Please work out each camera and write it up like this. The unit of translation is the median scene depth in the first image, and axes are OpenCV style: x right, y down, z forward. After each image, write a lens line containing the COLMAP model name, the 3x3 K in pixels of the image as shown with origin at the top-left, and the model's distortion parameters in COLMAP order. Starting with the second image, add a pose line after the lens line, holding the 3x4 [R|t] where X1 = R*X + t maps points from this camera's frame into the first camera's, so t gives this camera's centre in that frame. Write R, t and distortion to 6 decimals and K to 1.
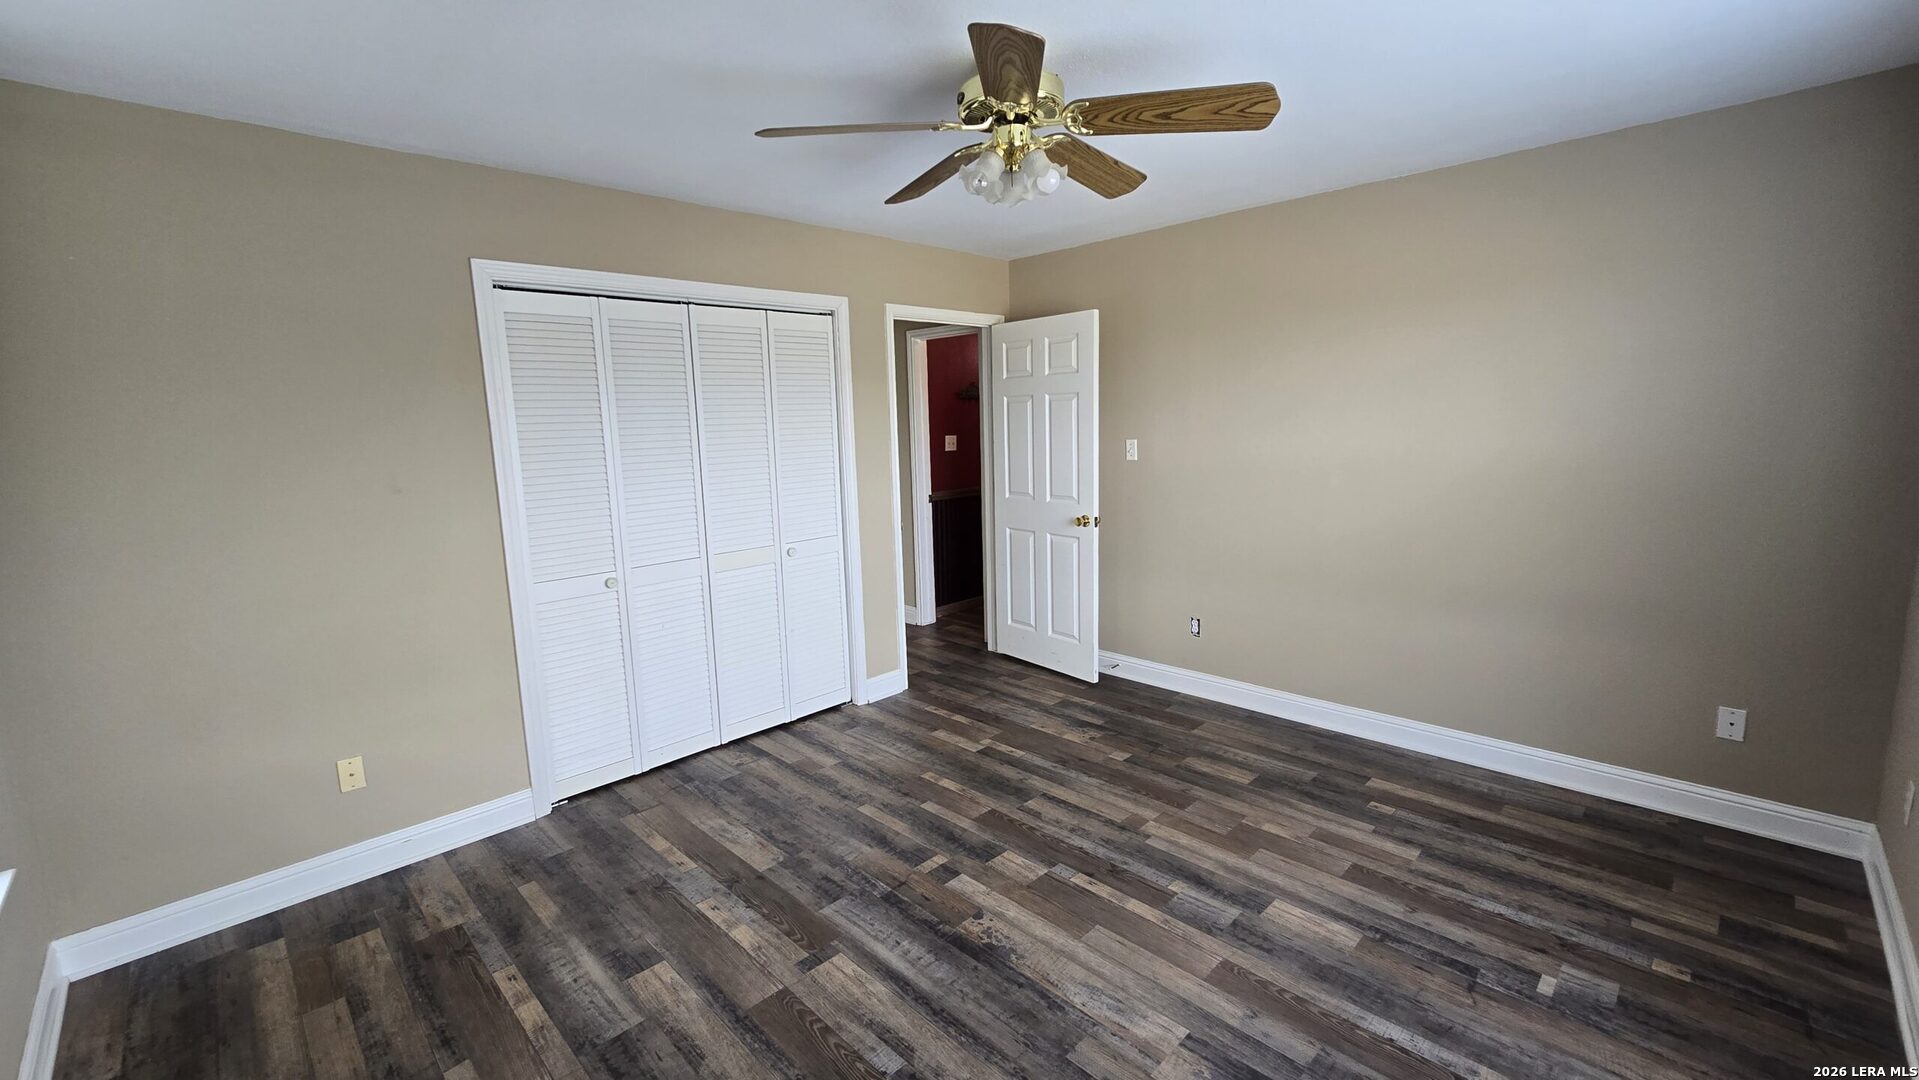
lens RADIAL K [[788.2, 0, 953.5], [0, 788.2, 534.6], [0, 0, 1]] dist [-0.000675, 0.000019]
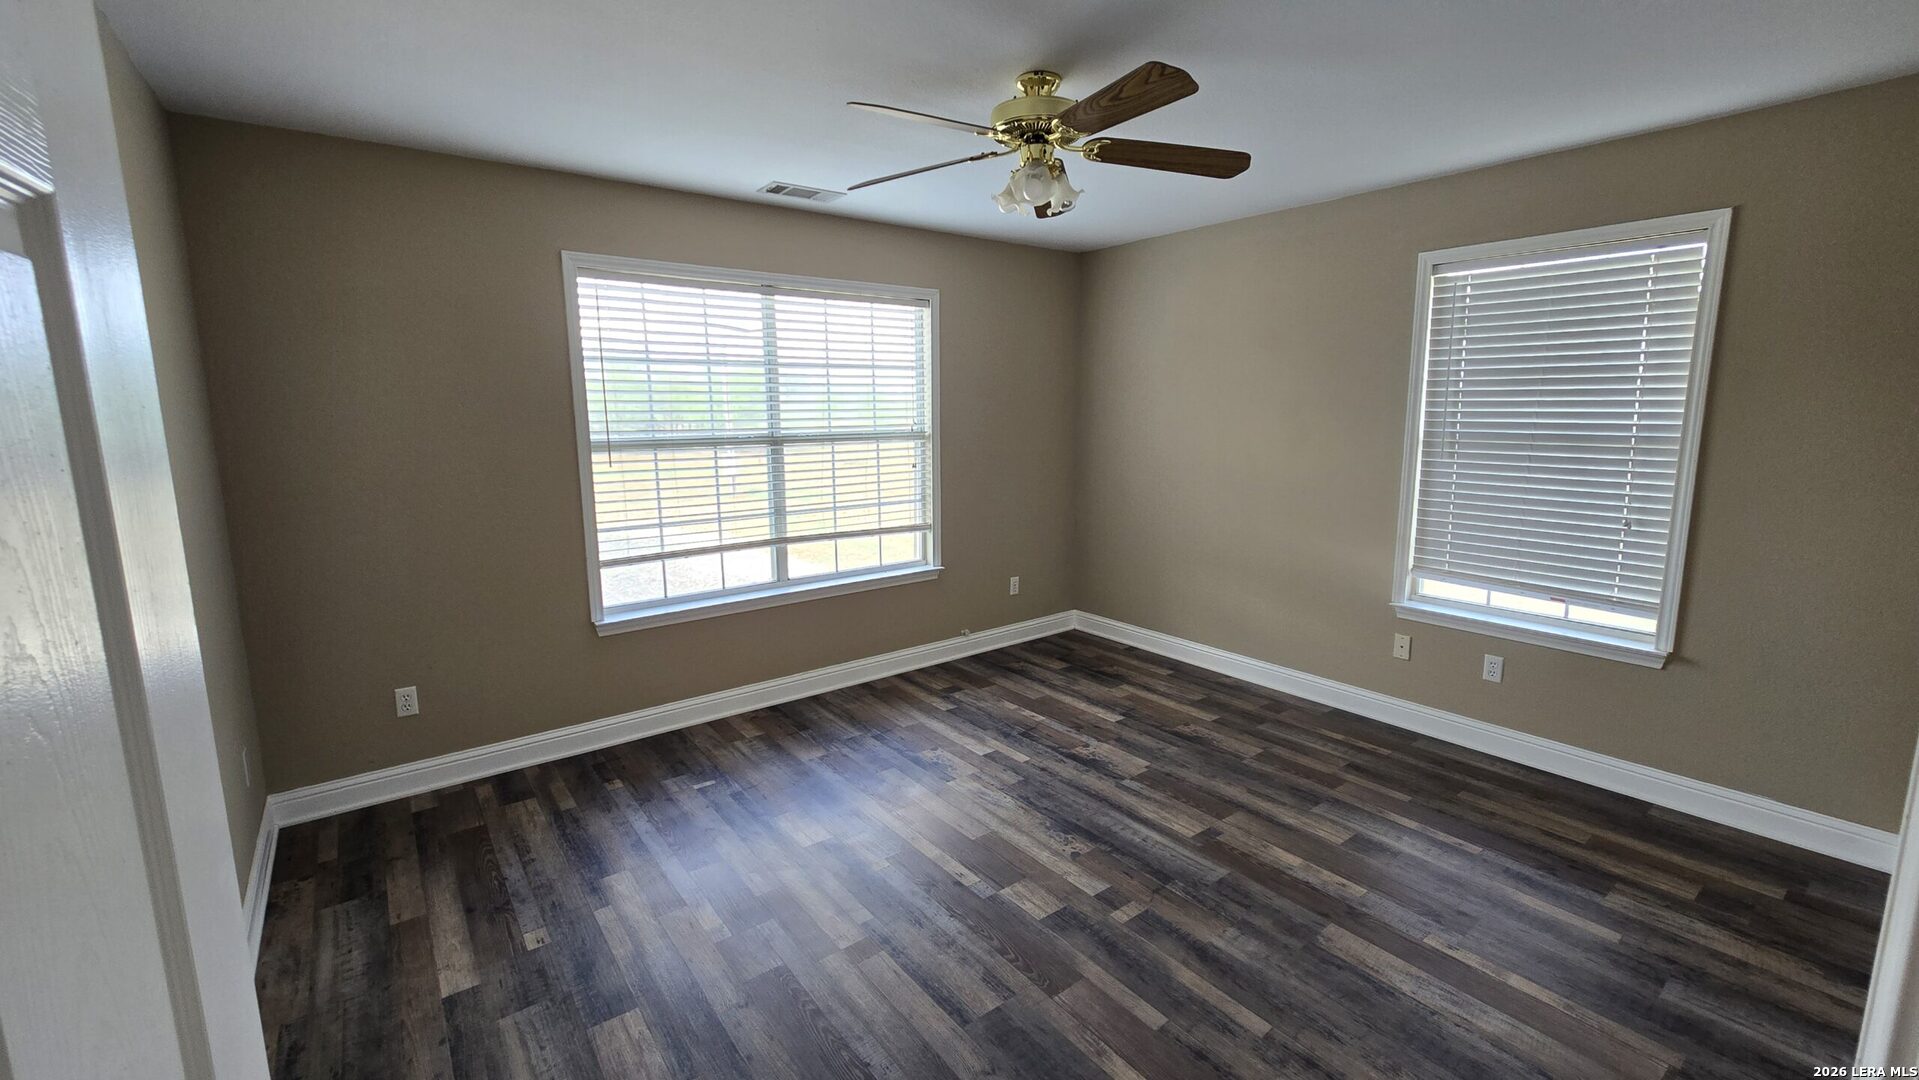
lens RADIAL K [[788.2, 0, 953.5], [0, 788.2, 534.6], [0, 0, 1]] dist [-0.000675, 0.000019]
pose [[-0.991021, 0.016648, 0.132663, 0.046180], [0.055994, 0.952692, 0.298736, -0.278587], [-0.121413, 0.303482, -0.945070, 1.899306]]
